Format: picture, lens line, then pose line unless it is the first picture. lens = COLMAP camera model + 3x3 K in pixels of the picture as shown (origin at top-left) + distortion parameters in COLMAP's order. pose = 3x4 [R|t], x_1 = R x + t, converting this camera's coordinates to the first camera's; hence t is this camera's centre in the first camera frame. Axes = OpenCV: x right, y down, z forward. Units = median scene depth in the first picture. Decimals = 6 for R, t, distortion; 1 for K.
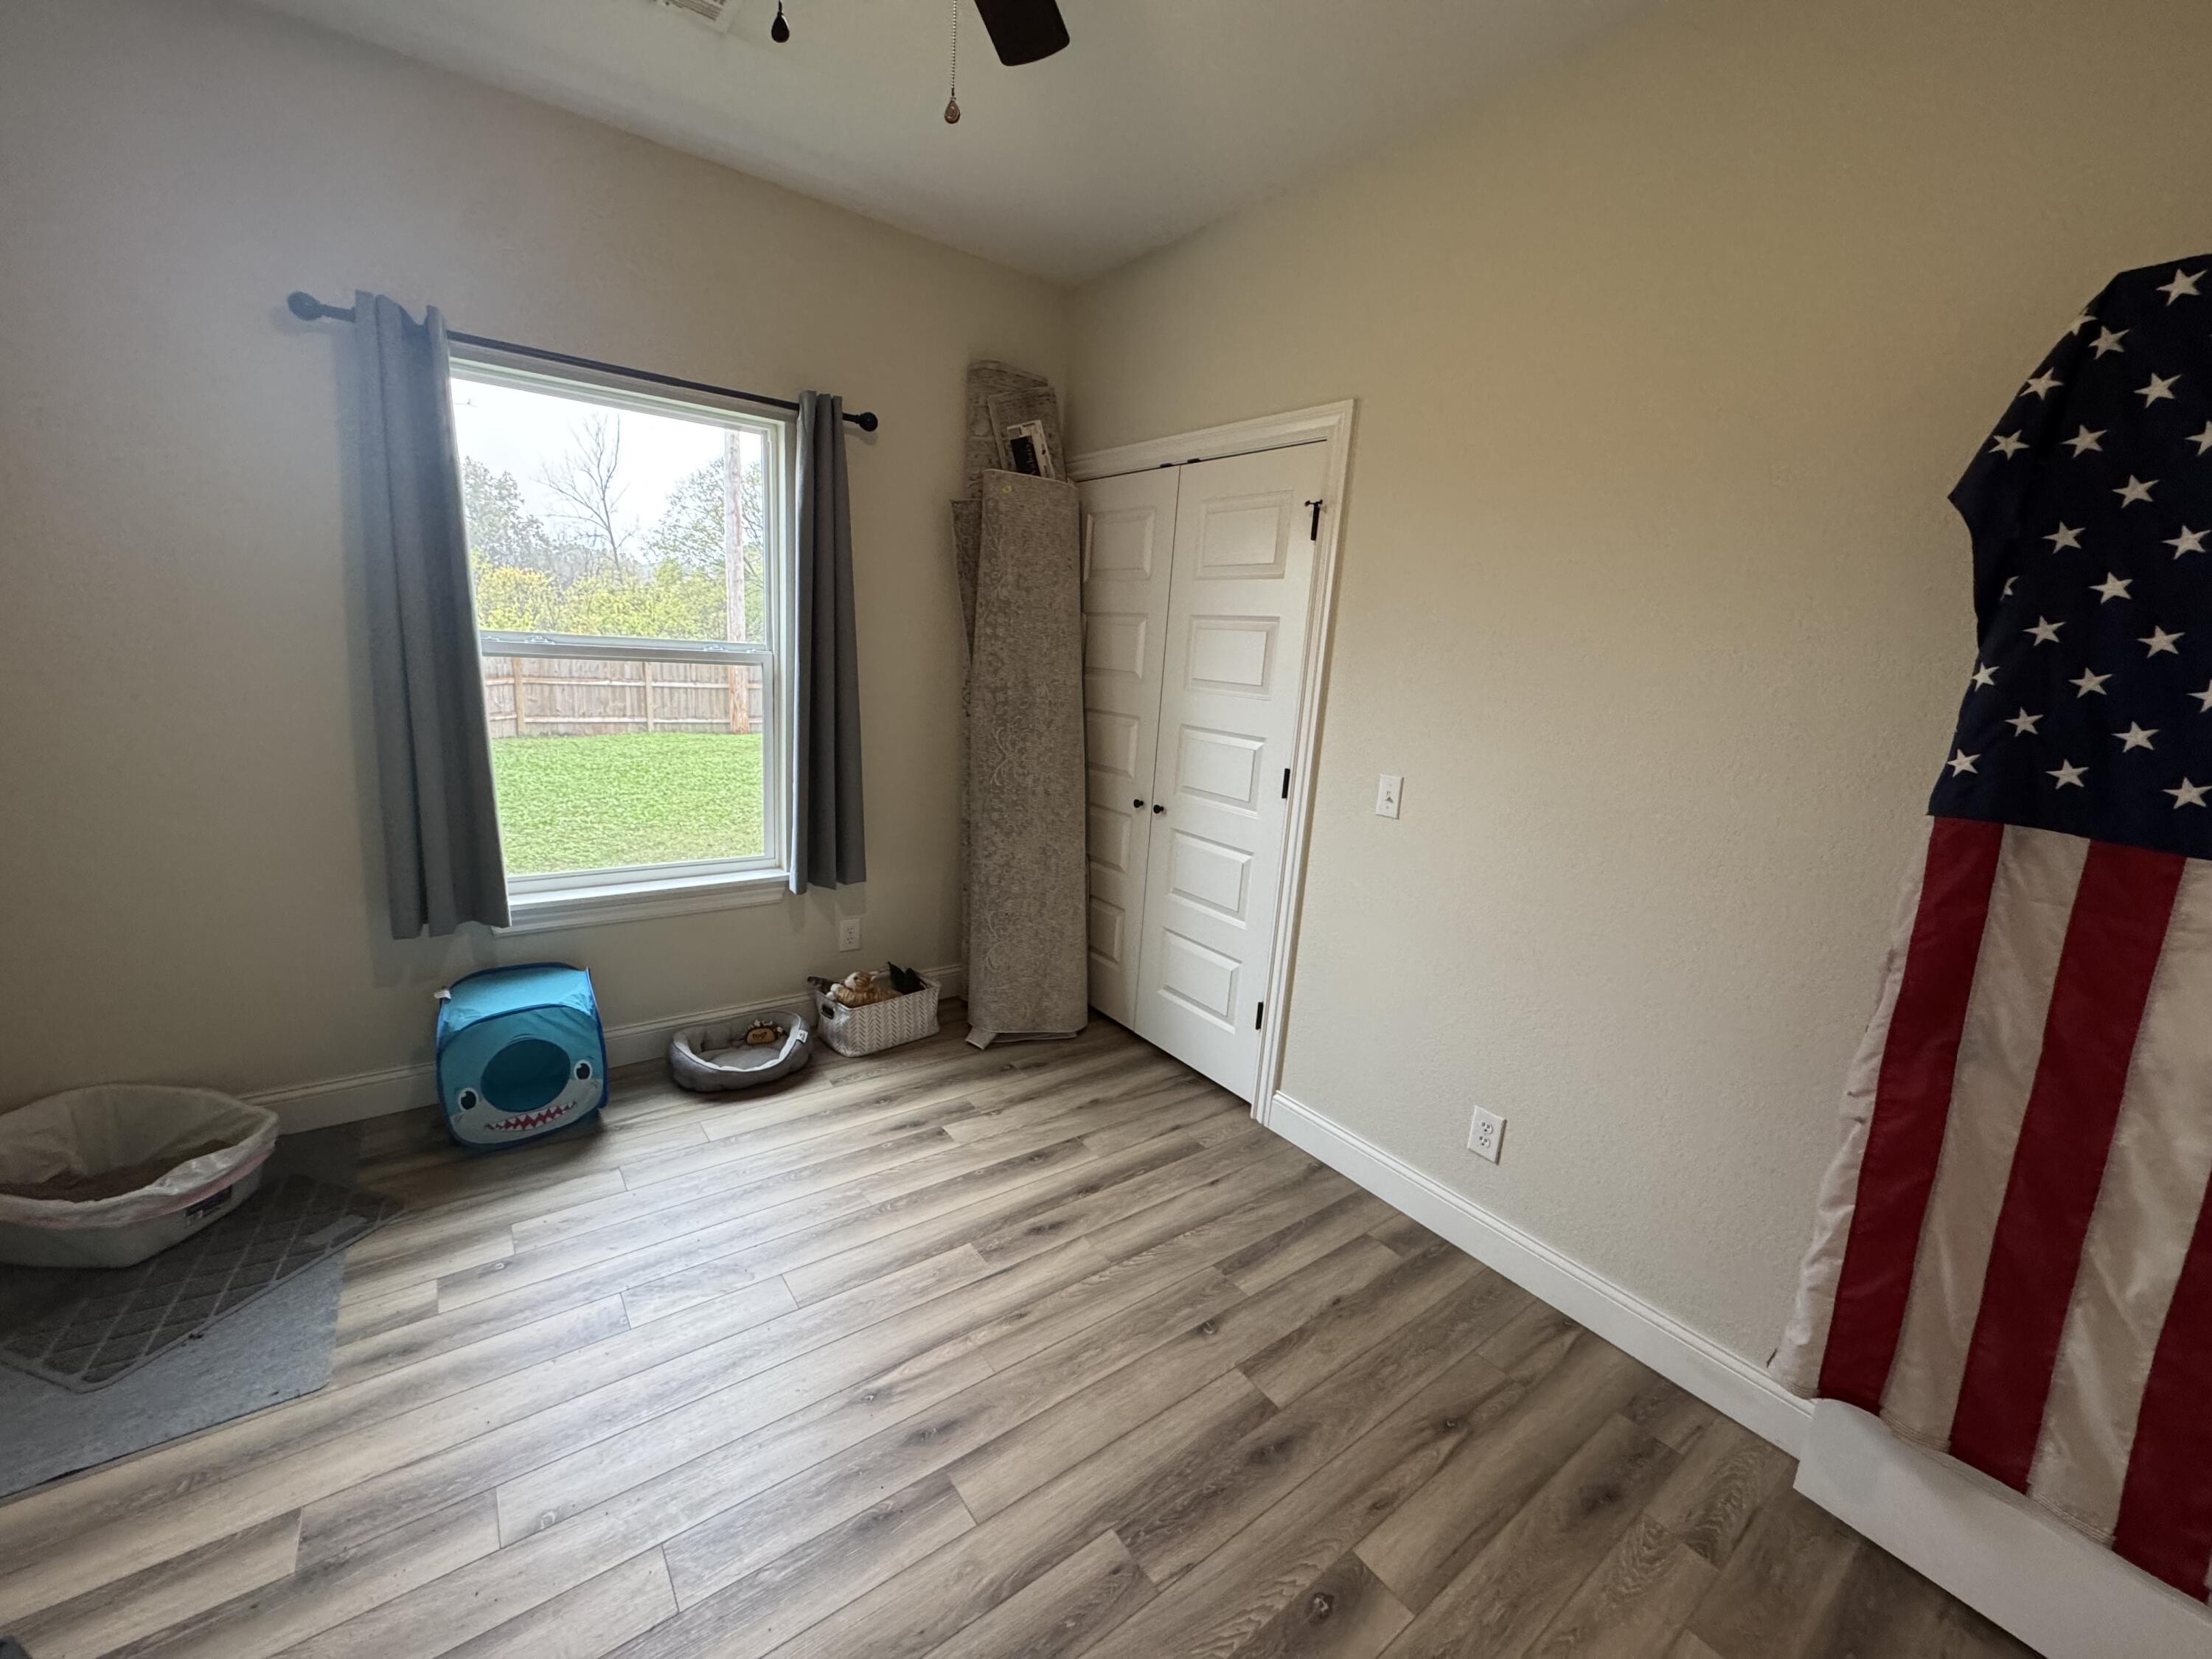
lens RADIAL K [[881.9, 0, 1103.8], [0, 881.9, 830.3], [0, 0, 1]] dist [-0.003939, 0.000834]
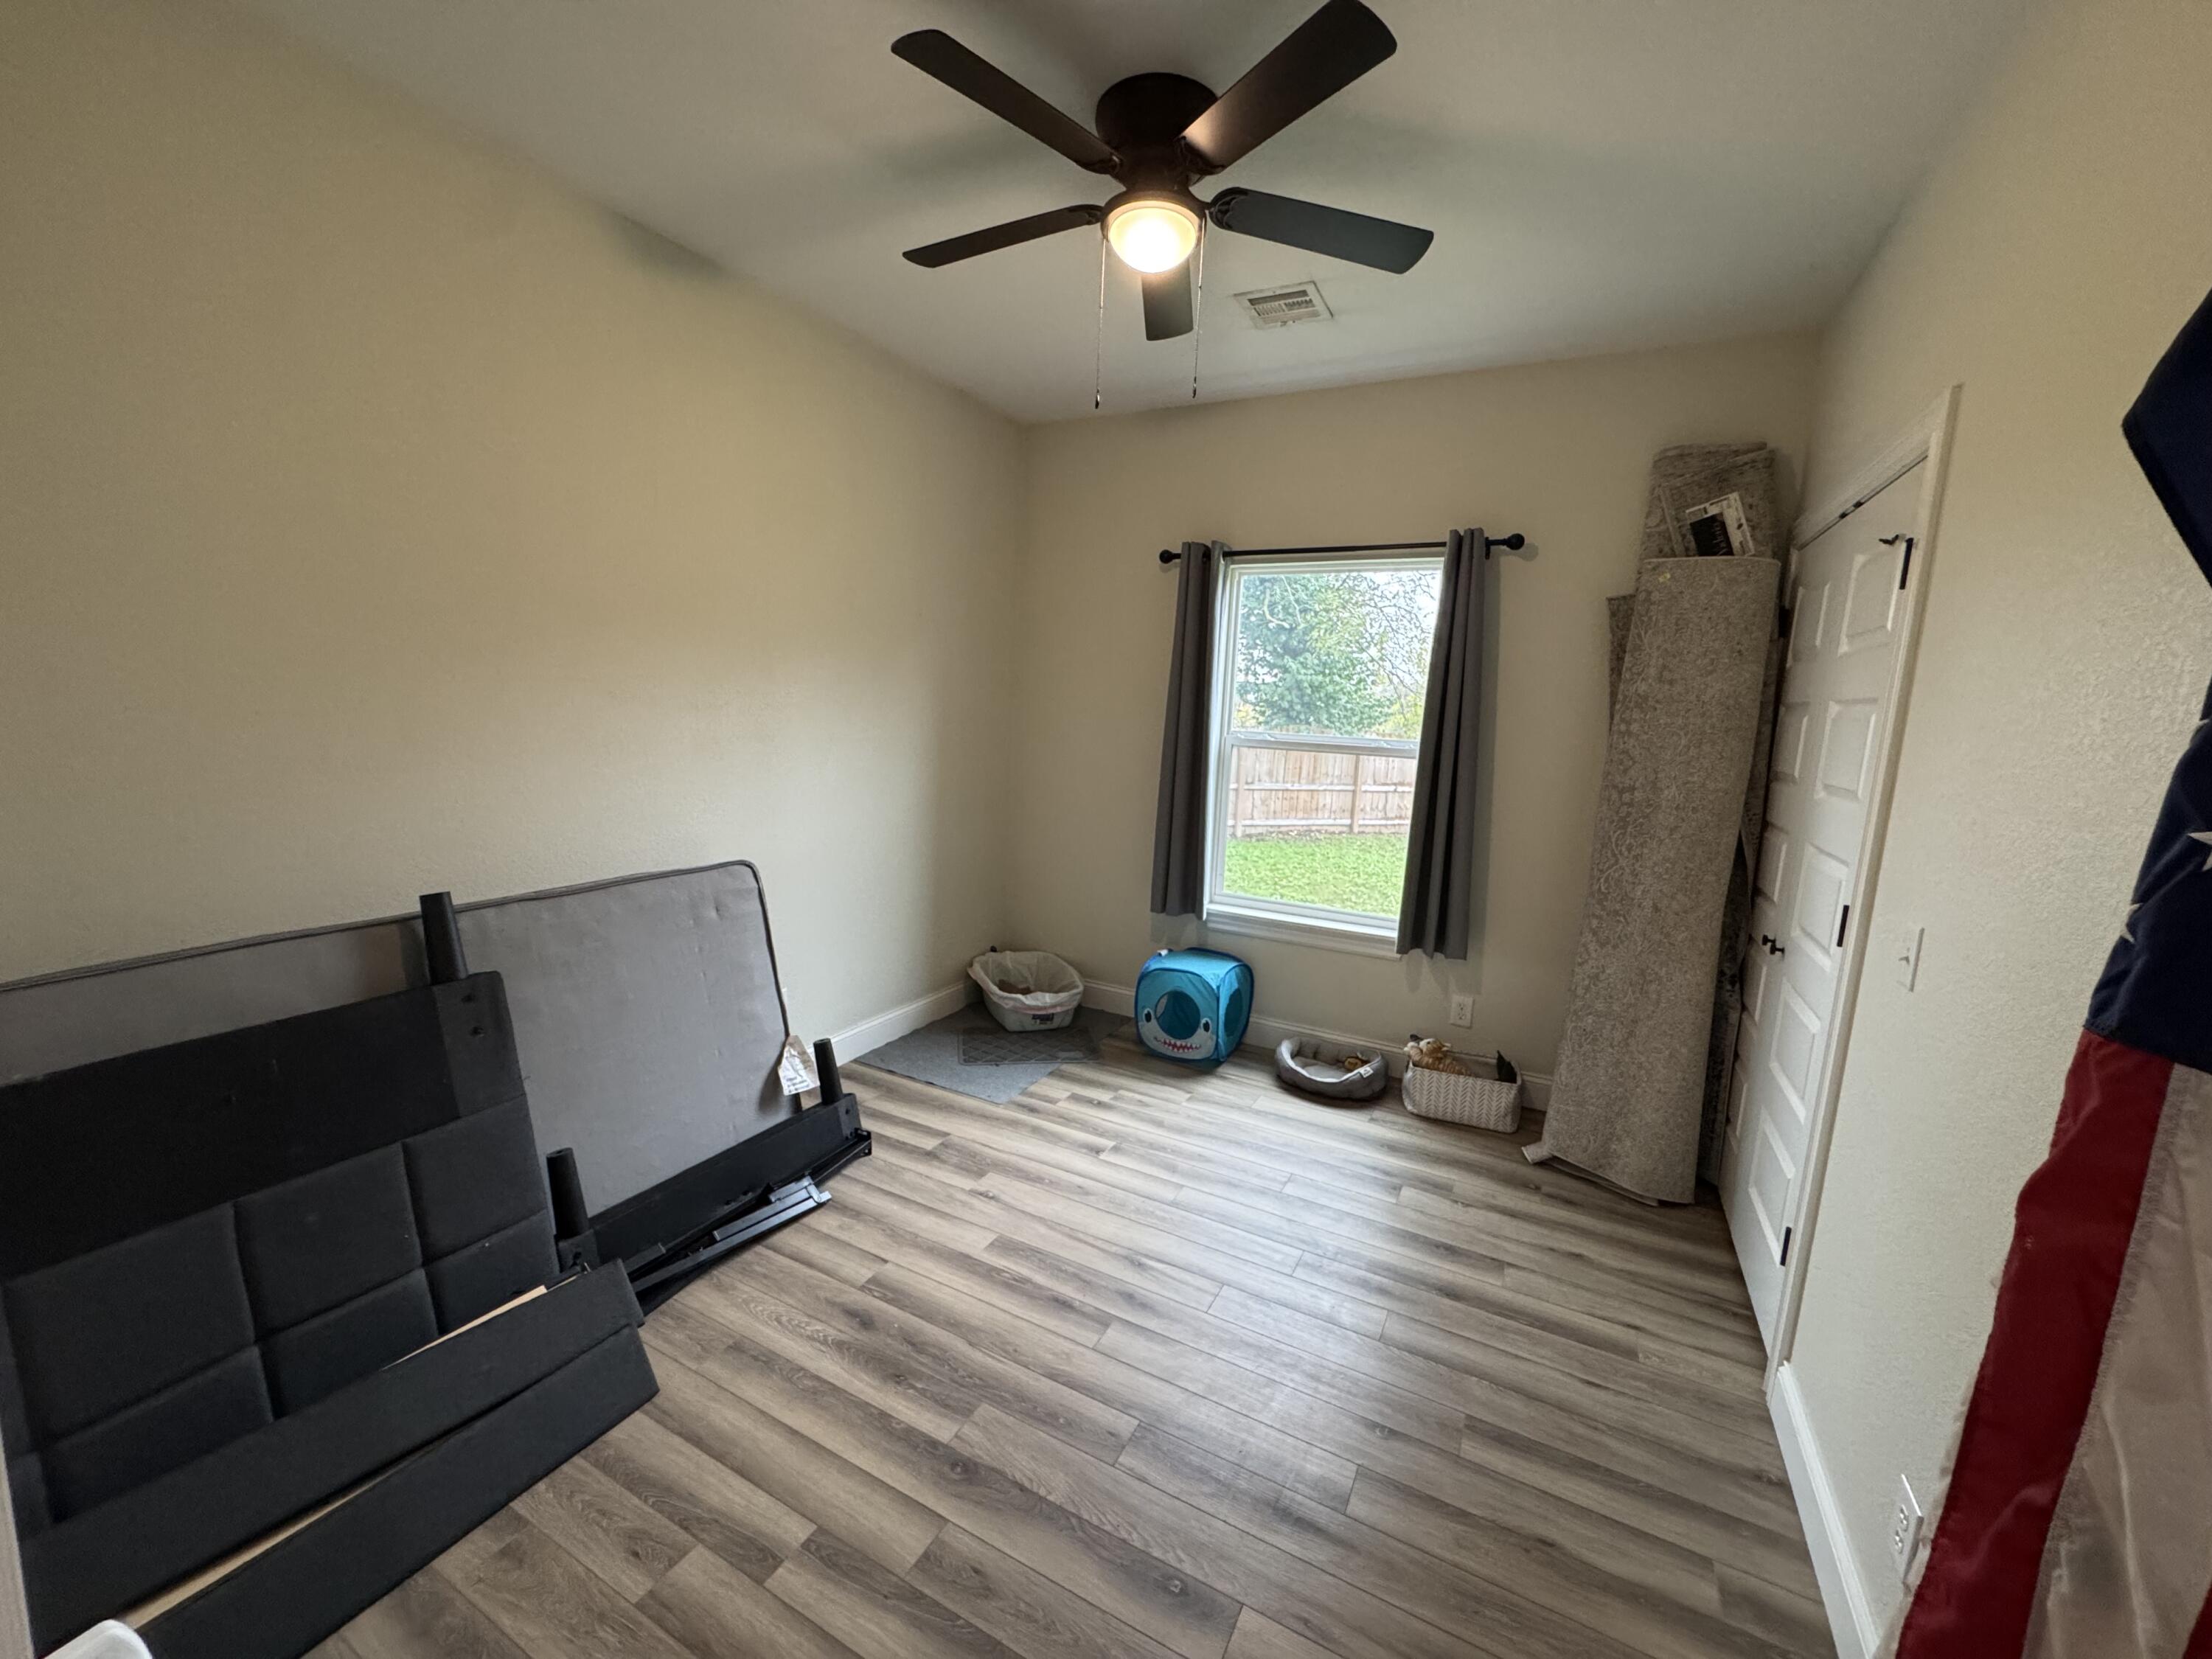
lens RADIAL K [[881.9, 0, 1101.3], [0, 881.9, 830.8], [0, 0, 1]] dist [-0.003939, 0.000834]
pose [[0.424211, 0.088223, -0.901256, 0.578063], [-0.204672, 0.978830, -0.000521, -0.005268], [0.882131, 0.184683, 0.433287, 0.146062]]
